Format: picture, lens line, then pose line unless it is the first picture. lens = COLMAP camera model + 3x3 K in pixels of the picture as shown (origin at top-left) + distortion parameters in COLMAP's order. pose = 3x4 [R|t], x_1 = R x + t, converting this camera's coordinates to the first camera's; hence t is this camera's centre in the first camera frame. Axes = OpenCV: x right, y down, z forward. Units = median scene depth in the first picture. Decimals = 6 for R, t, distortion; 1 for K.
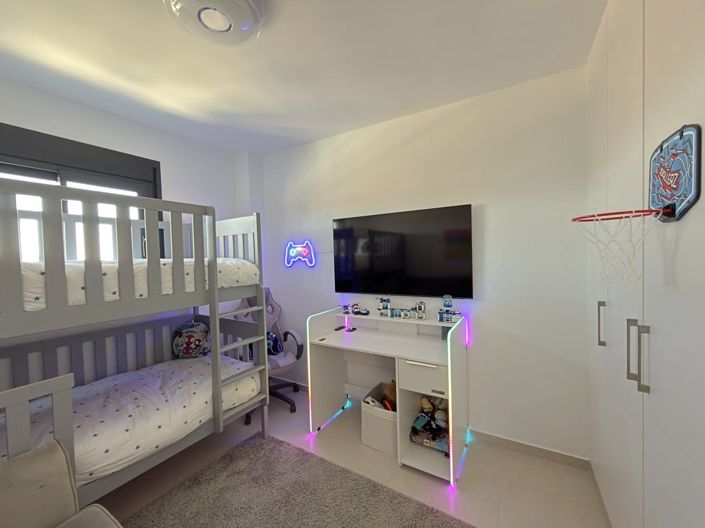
lens RADIAL K [[281.9, 0, 351.1], [0, 281.9, 264.2], [0, 0, 1]] dist [-0.000341, 0.000168]
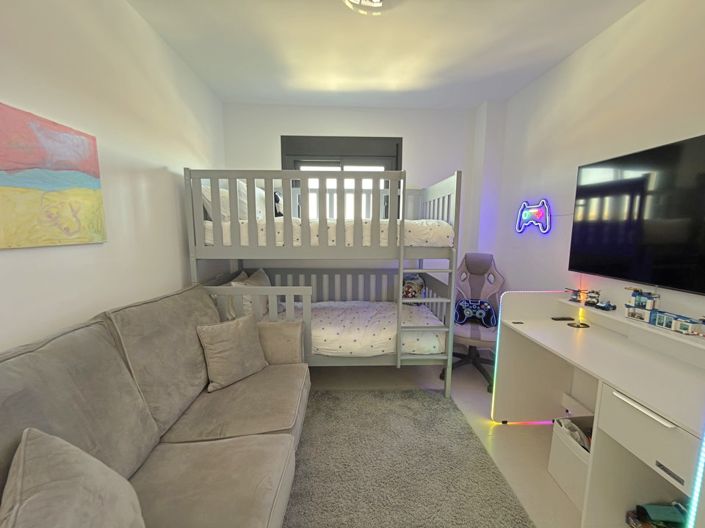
lens RADIAL K [[281.9, 0, 352.5], [0, 281.9, 264.0], [0, 0, 1]] dist [-0.000341, 0.000168]
pose [[0.551580, 0.138136, -0.822604, 0.288435], [-0.042095, 0.989545, 0.137943, 0.009083], [0.833059, -0.041459, 0.551628, 0.172896]]
